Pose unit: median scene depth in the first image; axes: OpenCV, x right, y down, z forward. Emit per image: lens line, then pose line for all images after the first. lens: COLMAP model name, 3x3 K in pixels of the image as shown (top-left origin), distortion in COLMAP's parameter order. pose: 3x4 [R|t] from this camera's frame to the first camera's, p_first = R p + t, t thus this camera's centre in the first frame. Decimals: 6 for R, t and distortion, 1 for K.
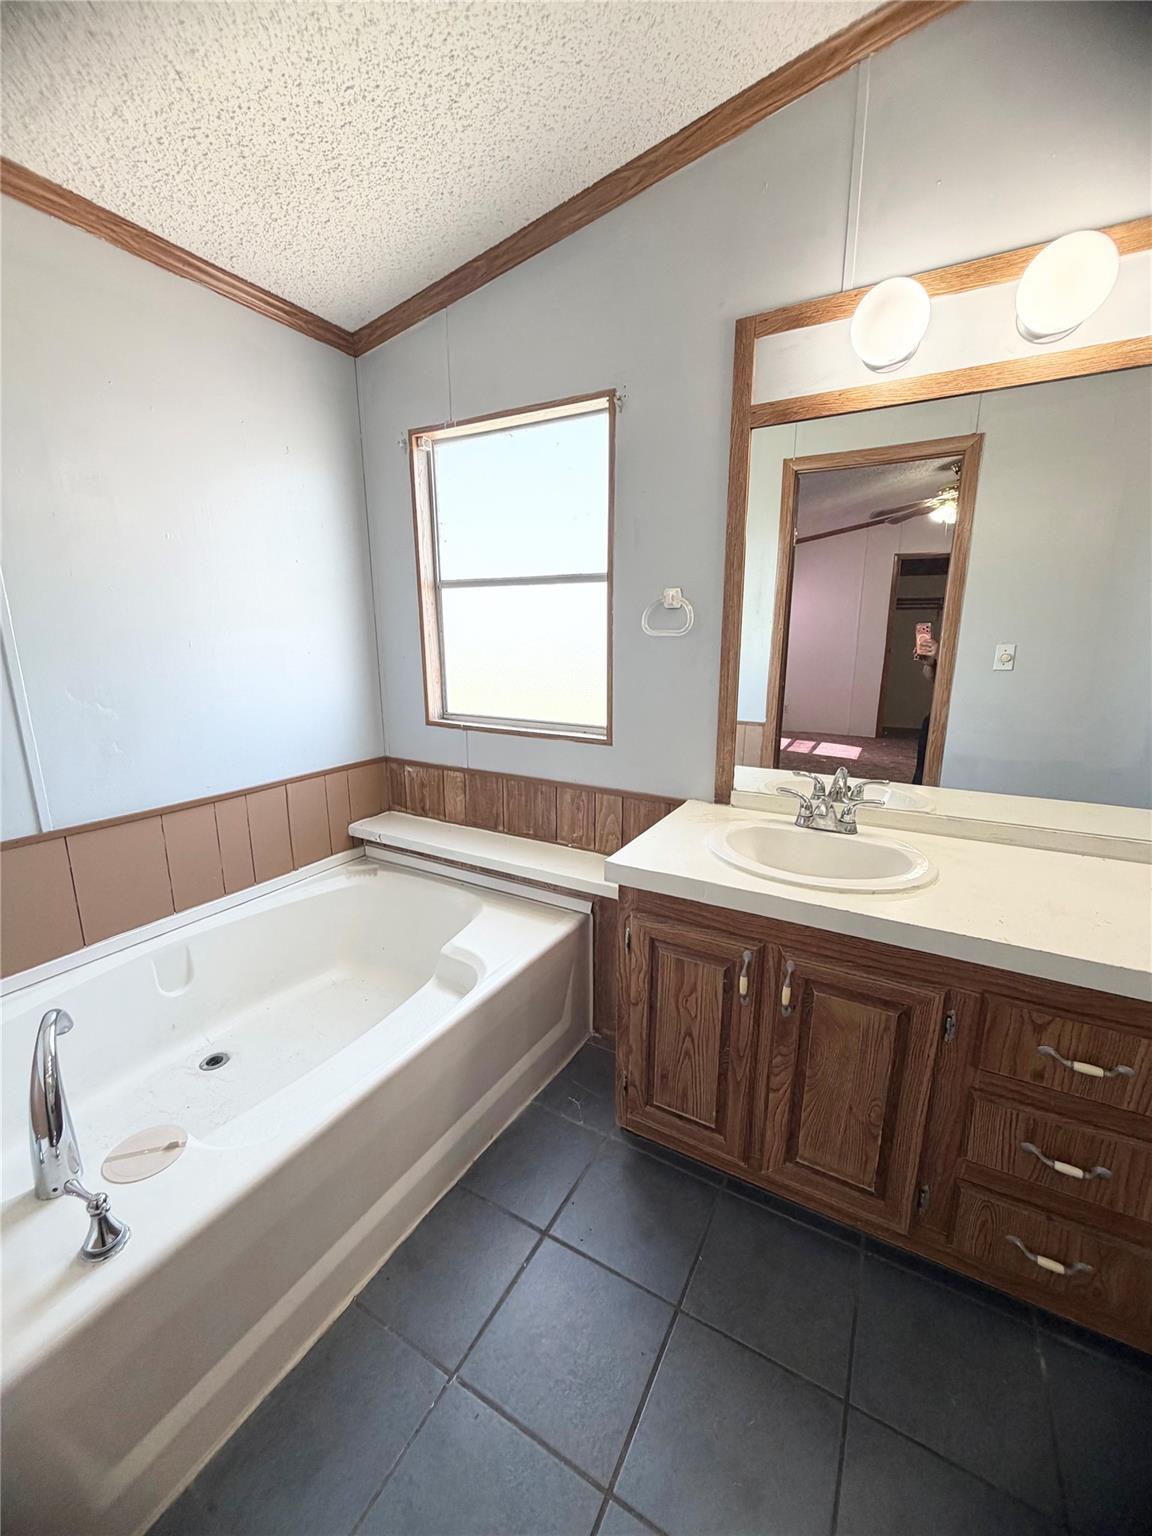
lens RADIAL K [[617.7, 0, 576.3], [0, 617.7, 766.4], [0, 0, 1]] dist [-0.001404, -0.000347]
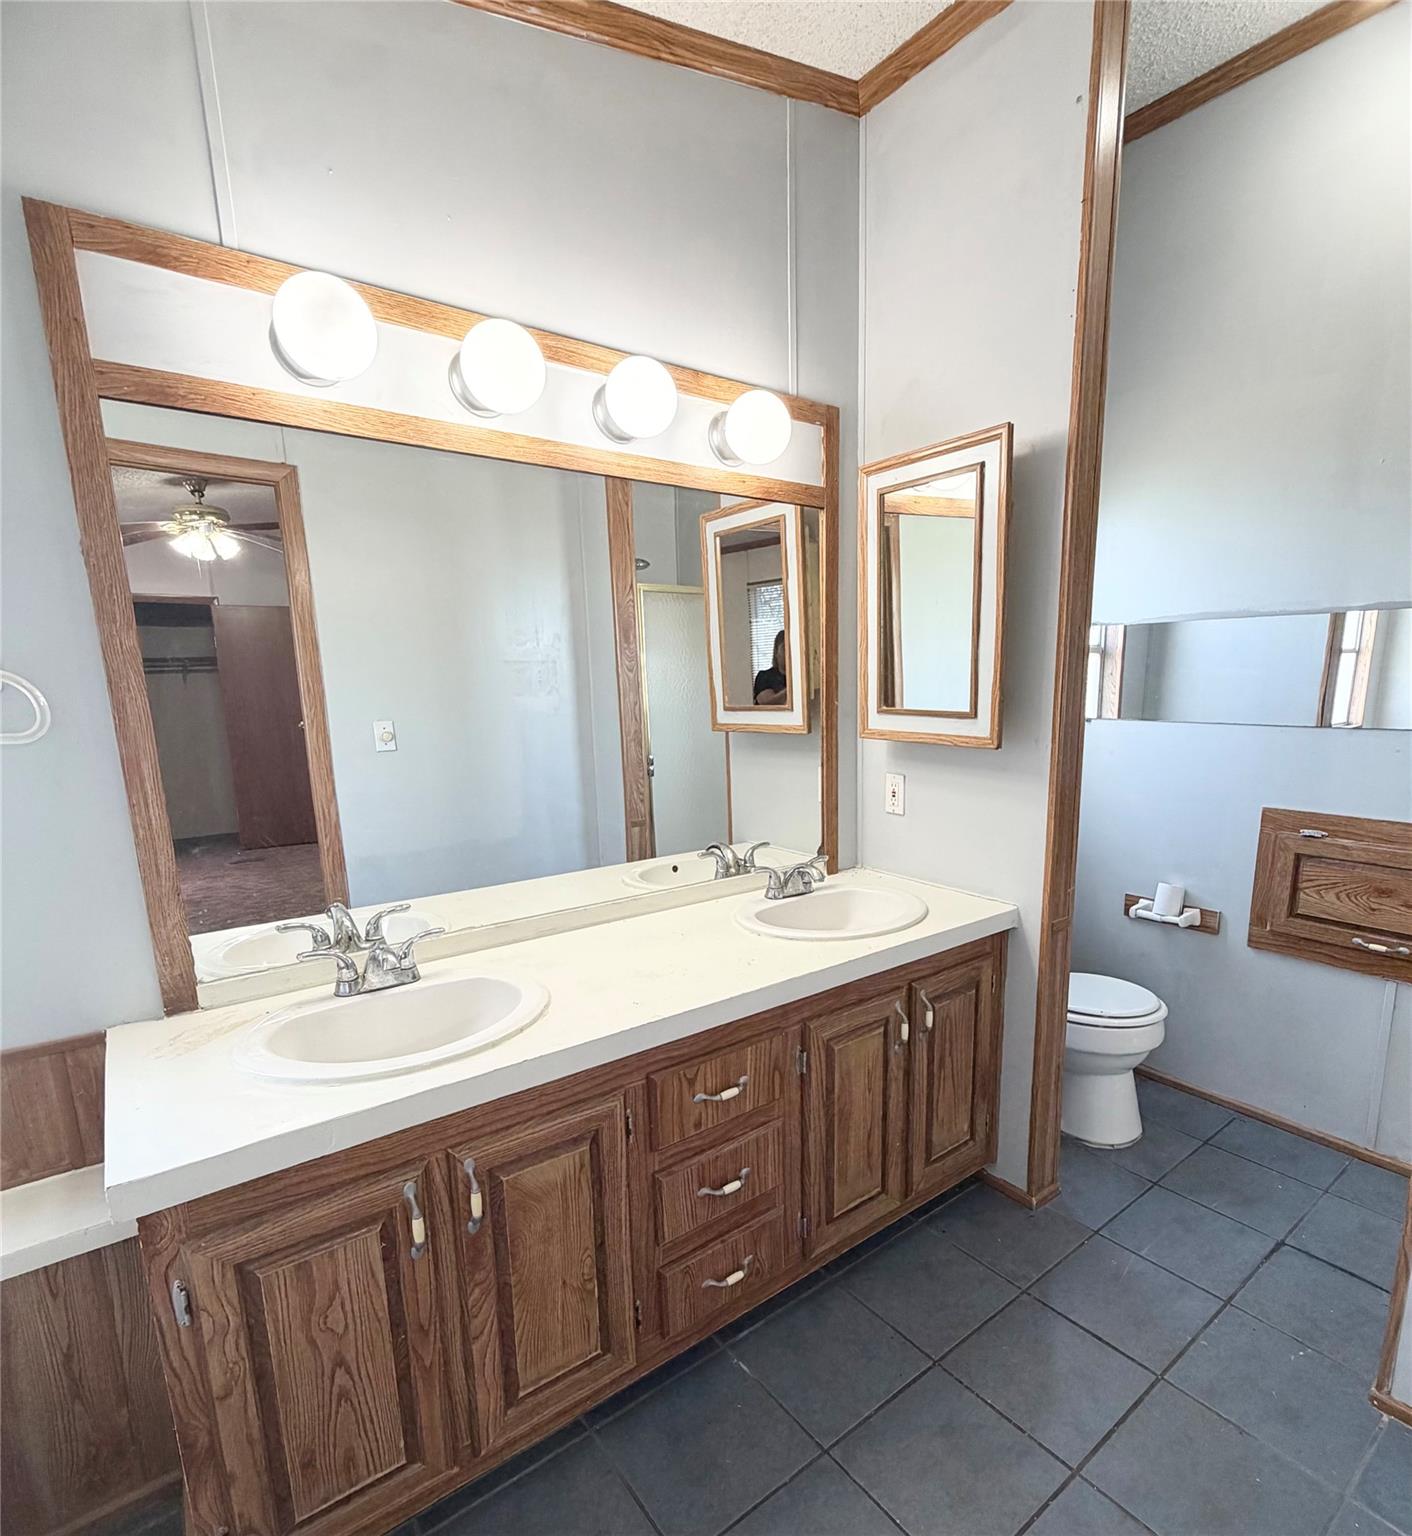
lens RADIAL K [[814.5, 0, 747.4], [0, 814.5, 844.9], [0, 0, 1]] dist [0.003371, -0.000996]
pose [[0.378221, -0.187936, 0.906437, -0.334105], [0.217765, 0.969760, 0.110200, -0.088606], [-0.899737, 0.155710, 0.407710, 0.208655]]
